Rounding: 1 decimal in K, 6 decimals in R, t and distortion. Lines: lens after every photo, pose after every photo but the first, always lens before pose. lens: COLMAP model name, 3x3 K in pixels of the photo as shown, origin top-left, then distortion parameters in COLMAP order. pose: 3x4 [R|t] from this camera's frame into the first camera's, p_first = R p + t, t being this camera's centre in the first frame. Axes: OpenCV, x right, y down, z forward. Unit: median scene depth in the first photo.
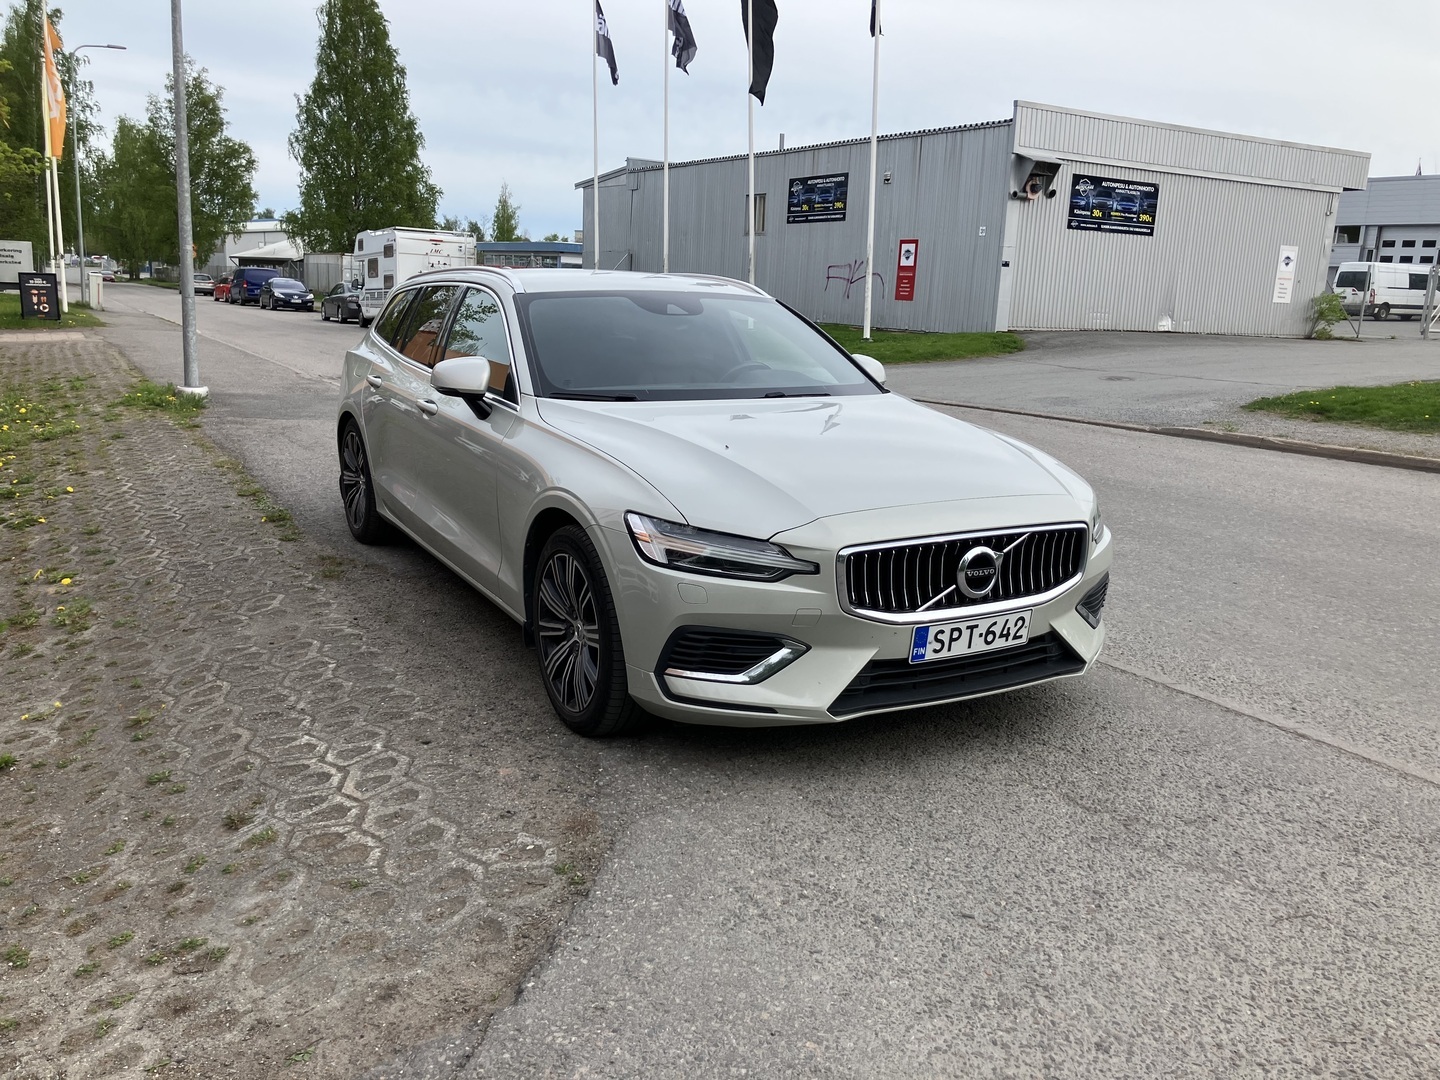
lens RADIAL K [[1196.2, 0, 739.9], [0, 1196.2, 493.9], [0, 0, 1]] dist [0.031329, -0.017209]
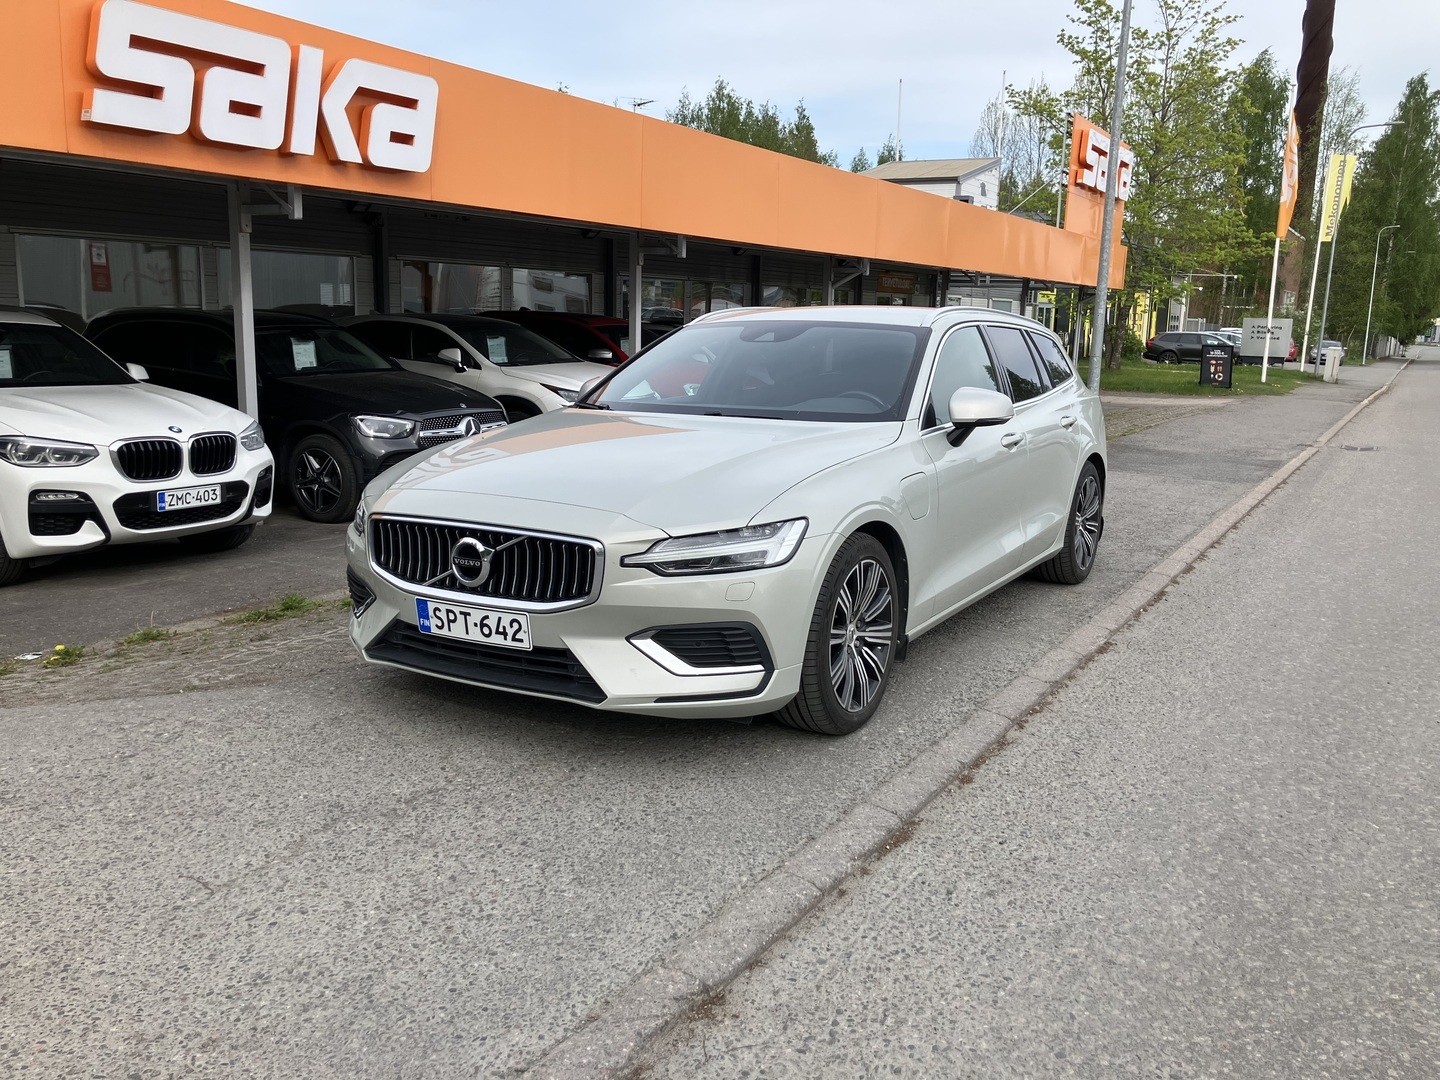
lens RADIAL K [[1196.2, 0, 718.5], [0, 1196.2, 540.6], [0, 0, 1]] dist [0.031329, -0.017209]
pose [[0.479747, 0.123567, -0.868662, 1.196420], [-0.147209, 0.987335, 0.059147, -0.045690], [0.864970, 0.099499, 0.491861, 0.672179]]
